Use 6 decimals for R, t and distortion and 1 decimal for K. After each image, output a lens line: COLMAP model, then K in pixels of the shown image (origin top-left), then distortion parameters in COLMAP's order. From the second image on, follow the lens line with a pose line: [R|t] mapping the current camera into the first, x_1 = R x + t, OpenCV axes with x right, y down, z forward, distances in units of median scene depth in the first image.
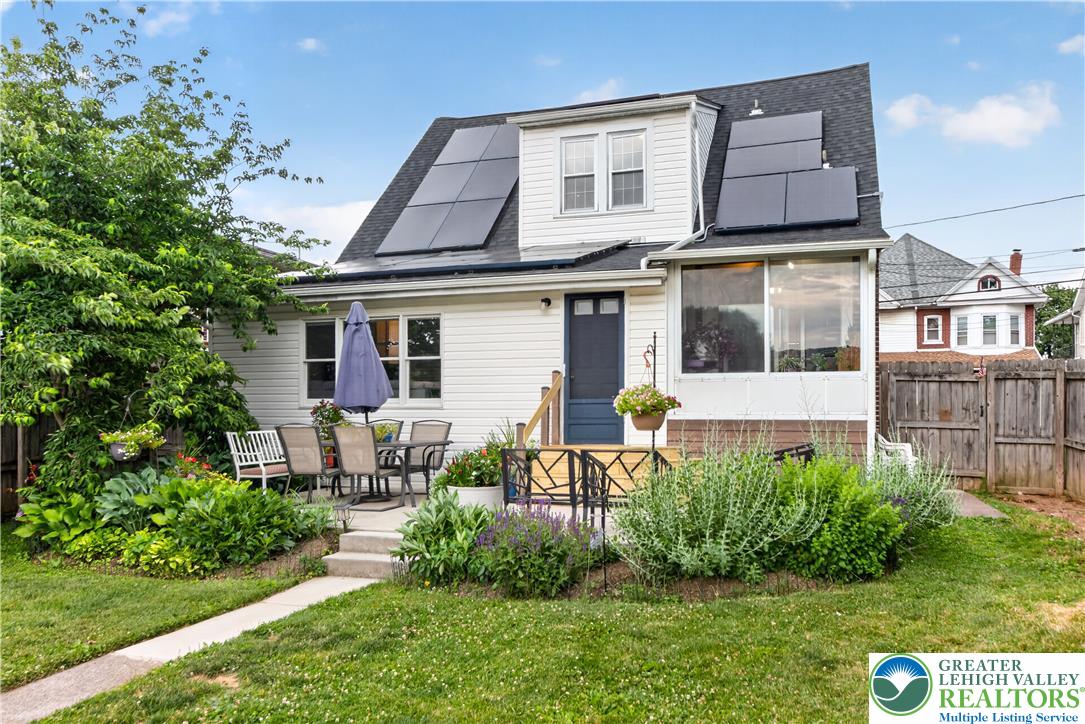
lens RADIAL K [[939.2, 0, 543.8], [0, 939.2, 357.4], [0, 0, 1]] dist [0.031080, -0.061882]
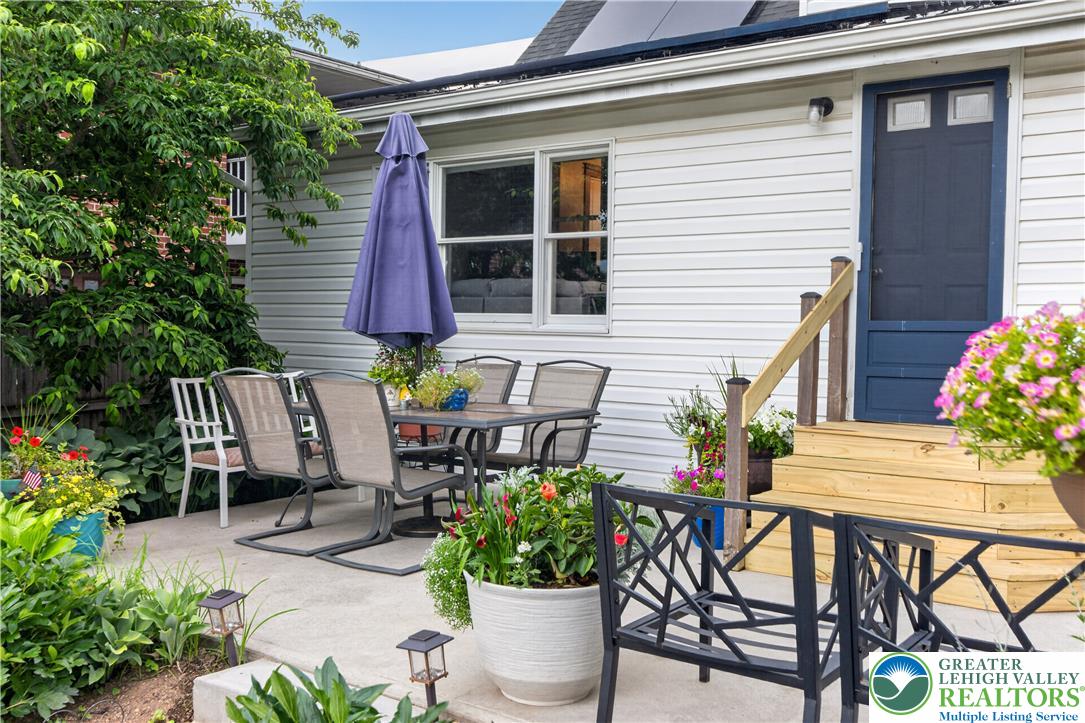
lens RADIAL K [[1117.9, 0, 542.5], [0, 1117.9, 361.5], [0, 0, 1]] dist [0.007501, 0.008675]
pose [[0.954501, 0.022718, -0.297343, 0.037709], [0.005501, 0.995583, 0.093727, 0.012757], [0.298158, -0.091098, 0.950159, 0.443370]]
